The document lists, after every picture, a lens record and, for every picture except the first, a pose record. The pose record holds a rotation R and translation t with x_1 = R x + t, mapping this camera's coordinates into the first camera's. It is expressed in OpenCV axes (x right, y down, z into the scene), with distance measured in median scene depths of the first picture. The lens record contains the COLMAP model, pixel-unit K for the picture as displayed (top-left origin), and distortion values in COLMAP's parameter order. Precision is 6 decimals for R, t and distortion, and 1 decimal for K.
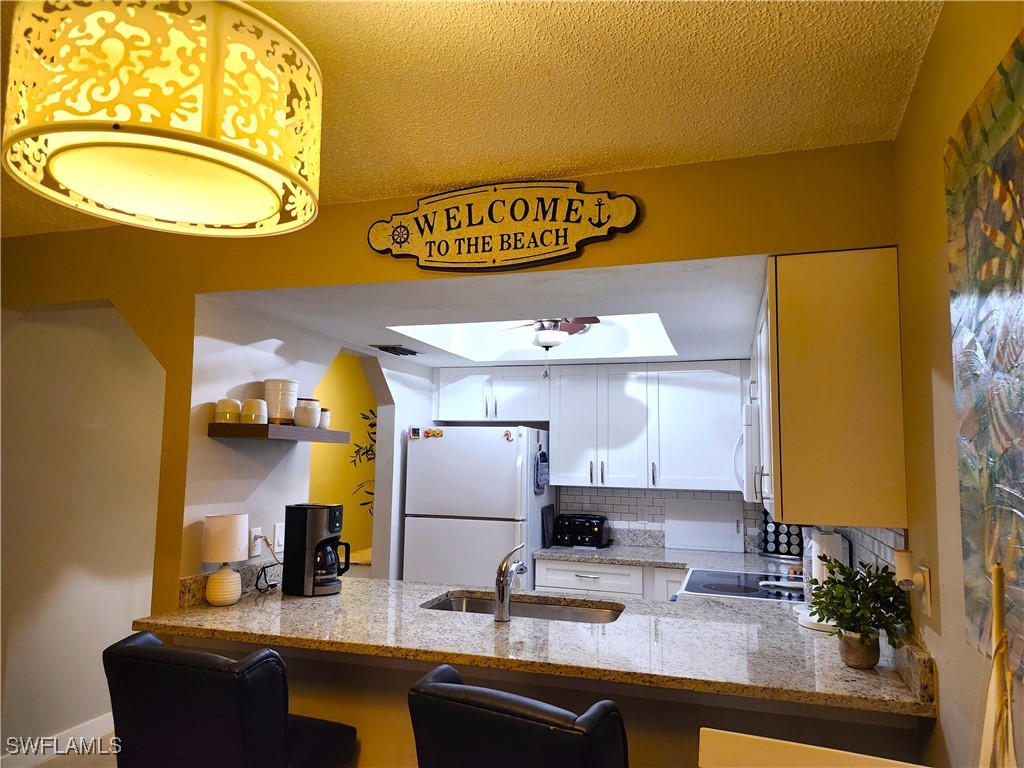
lens RADIAL K [[714.2, 0, 509.5], [0, 714.2, 388.6], [0, 0, 1]] dist [0.058265, -0.047517]
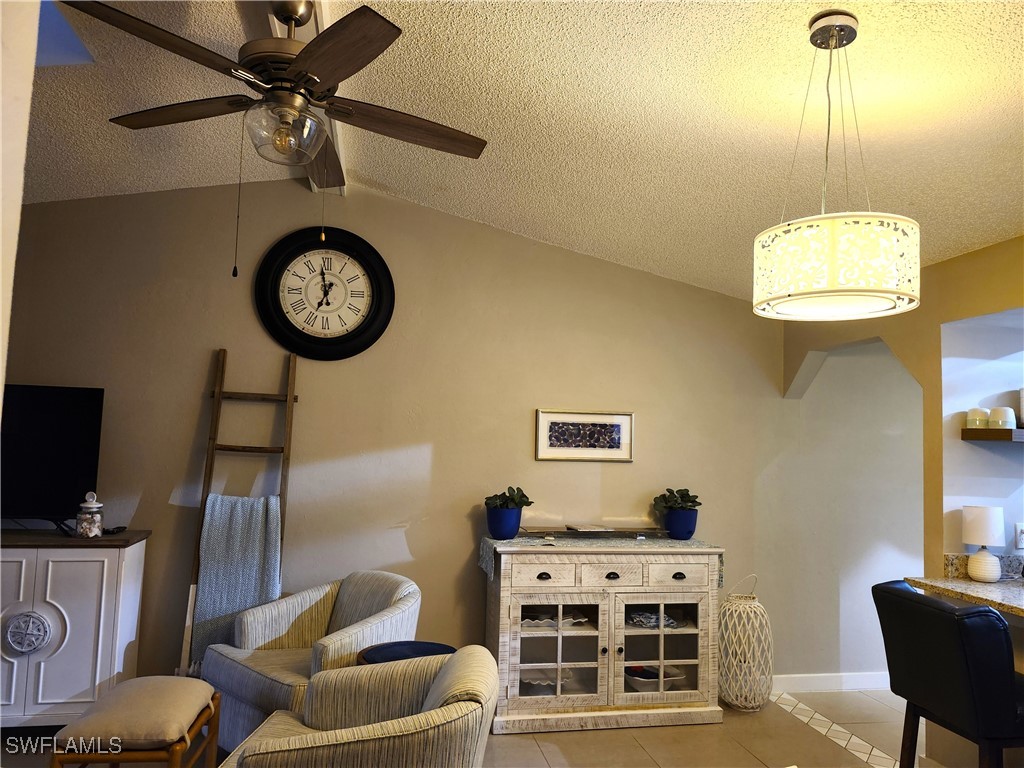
lens RADIAL K [[714.2, 0, 509.5], [0, 714.2, 388.6], [0, 0, 1]] dist [0.058265, -0.047517]
pose [[0.479721, -0.066533, -0.874895, 0.345301], [0.060764, 0.997246, -0.042519, -0.016409], [0.875314, -0.032765, 0.482443, -0.291954]]
